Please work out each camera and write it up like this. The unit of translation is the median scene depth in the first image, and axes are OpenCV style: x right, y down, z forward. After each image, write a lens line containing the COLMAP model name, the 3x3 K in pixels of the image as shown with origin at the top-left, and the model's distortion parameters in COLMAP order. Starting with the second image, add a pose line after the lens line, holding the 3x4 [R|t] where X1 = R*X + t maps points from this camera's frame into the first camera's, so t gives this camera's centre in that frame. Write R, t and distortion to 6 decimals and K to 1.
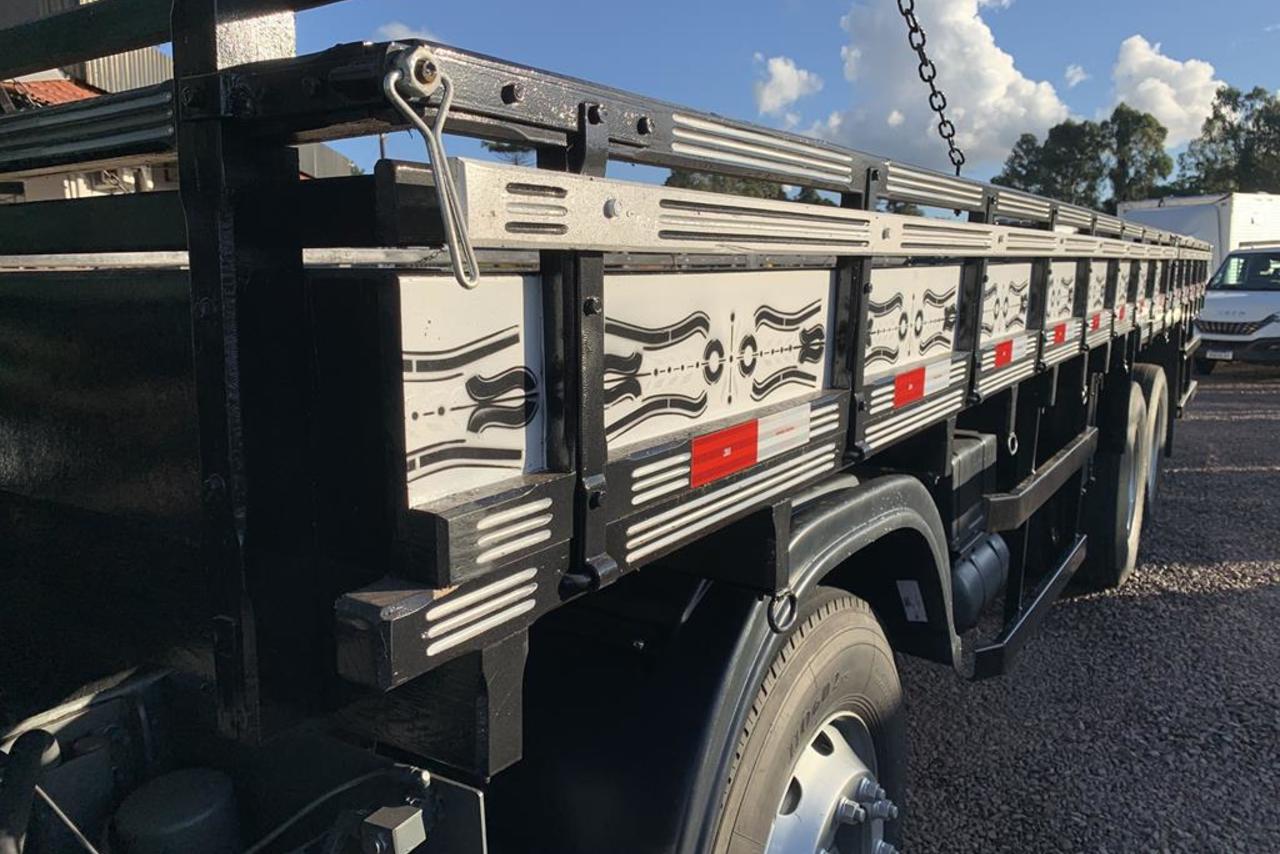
lens RADIAL K [[962.6, 0, 640.0], [0, 962.6, 427.0], [0, 0, 1]] dist [0.062437, -0.006295]
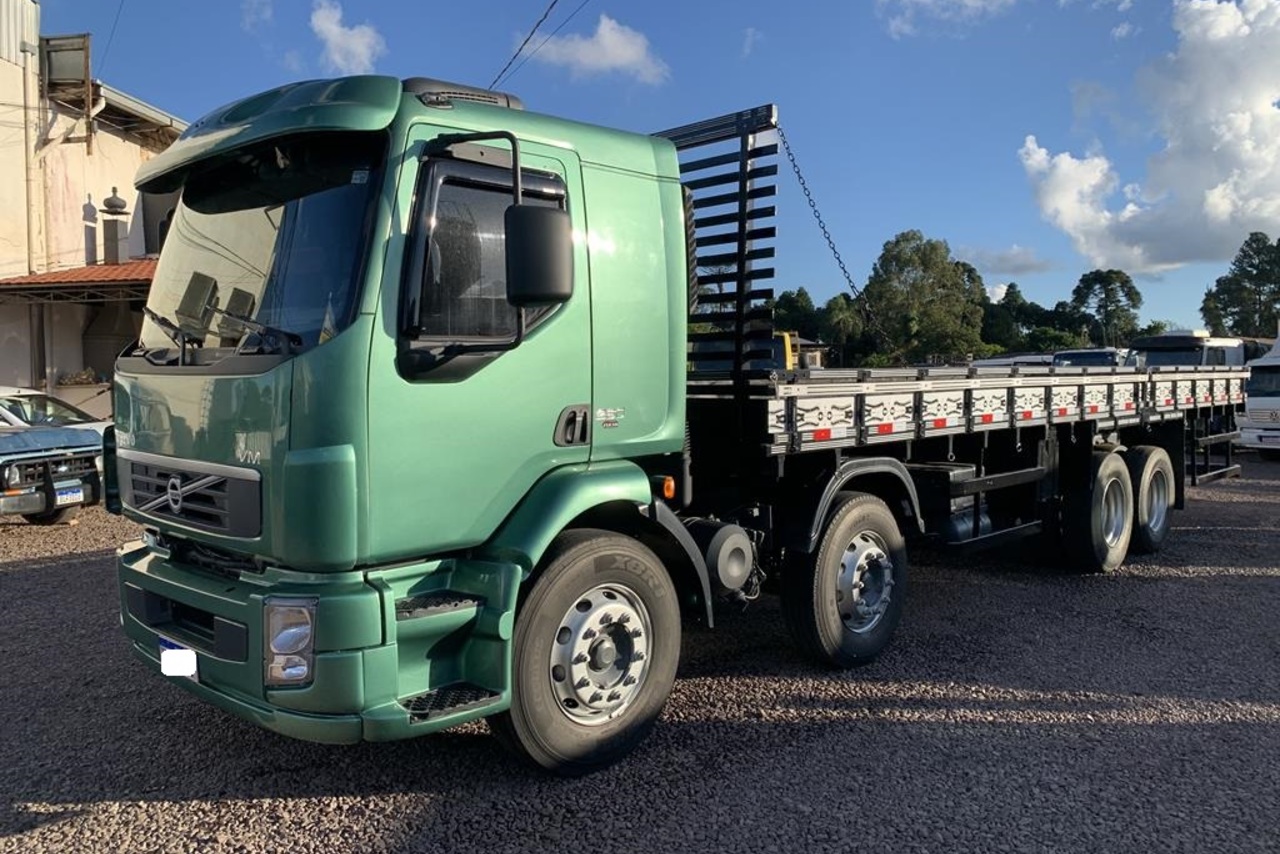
lens RADIAL K [[962.6, 0, 640.0], [0, 962.6, 427.0], [0, 0, 1]] dist [0.062437, -0.006295]
pose [[0.979718, 0.003998, -0.200341, 0.160389], [-0.025610, 0.994100, -0.105403, 0.520732], [0.198738, 0.108396, 0.974040, -3.902138]]
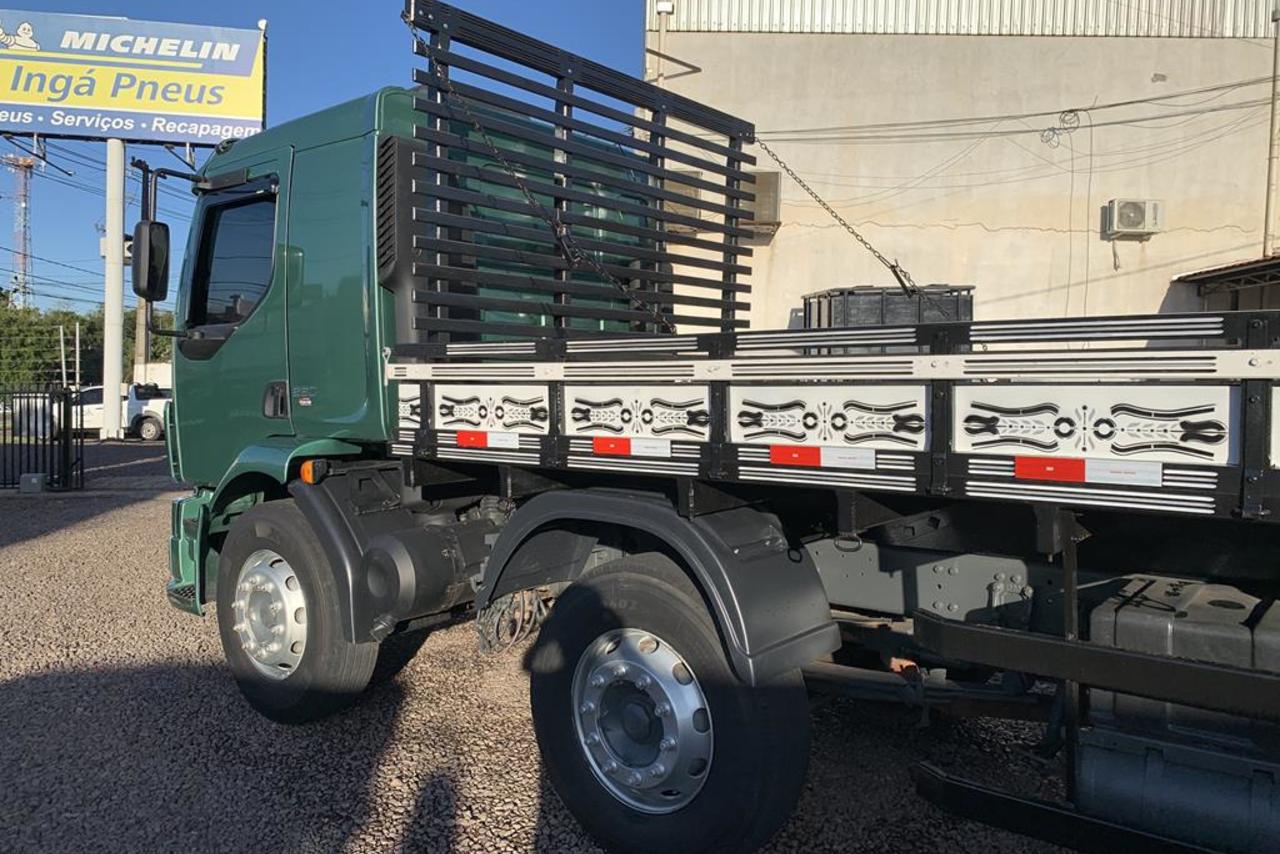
lens RADIAL K [[962.6, 0, 640.0], [0, 962.6, 427.0], [0, 0, 1]] dist [0.062437, -0.006295]
pose [[-0.108600, 0.050542, -0.992800, 3.269119], [-0.161088, 0.984612, 0.067746, -0.326463], [0.980947, 0.167286, -0.098787, 1.865821]]
